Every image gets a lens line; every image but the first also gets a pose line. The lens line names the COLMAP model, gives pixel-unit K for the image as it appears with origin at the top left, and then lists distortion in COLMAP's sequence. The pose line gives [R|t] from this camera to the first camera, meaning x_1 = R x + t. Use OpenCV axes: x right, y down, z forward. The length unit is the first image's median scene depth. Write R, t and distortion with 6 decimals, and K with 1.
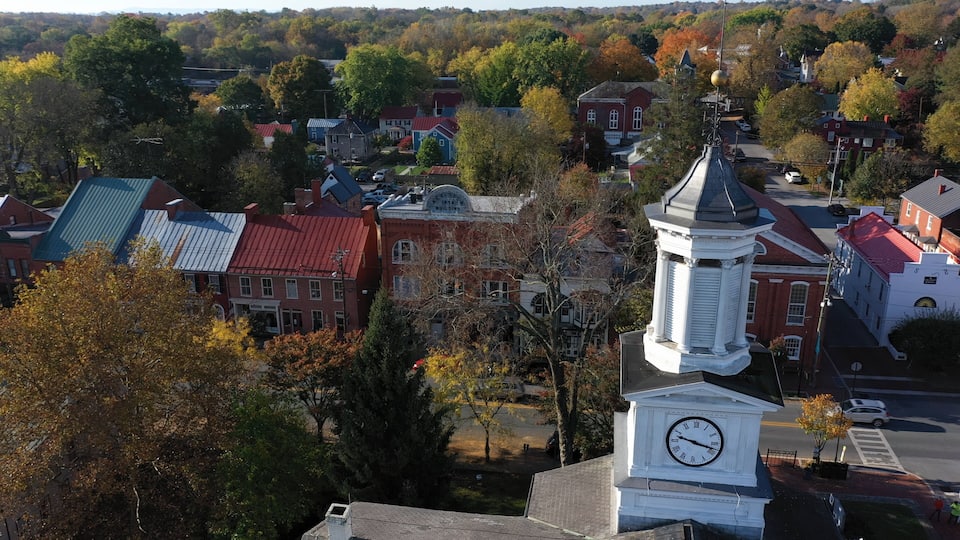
lens RADIAL K [[770.3, 0, 478.3], [0, 770.3, 269.6], [0, 0, 1]] dist [-0.003934, 0.000160]
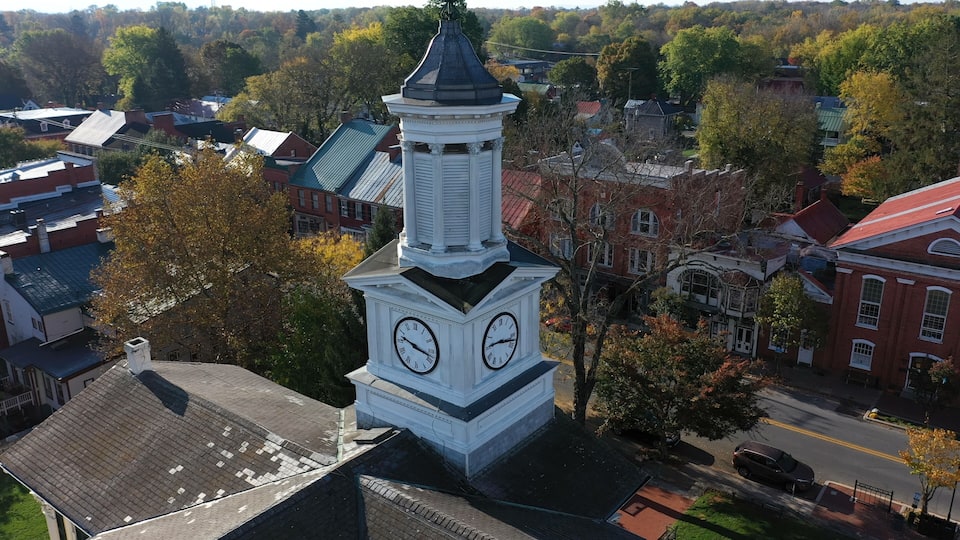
lens RADIAL K [[770.3, 0, 478.8], [0, 770.3, 270.7], [0, 0, 1]] dist [-0.003934, 0.000160]
pose [[0.878384, 0.148675, -0.454244, 0.243106], [-0.145847, 0.988437, 0.041489, 0.026976], [0.455160, 0.029807, 0.889911, 0.065131]]
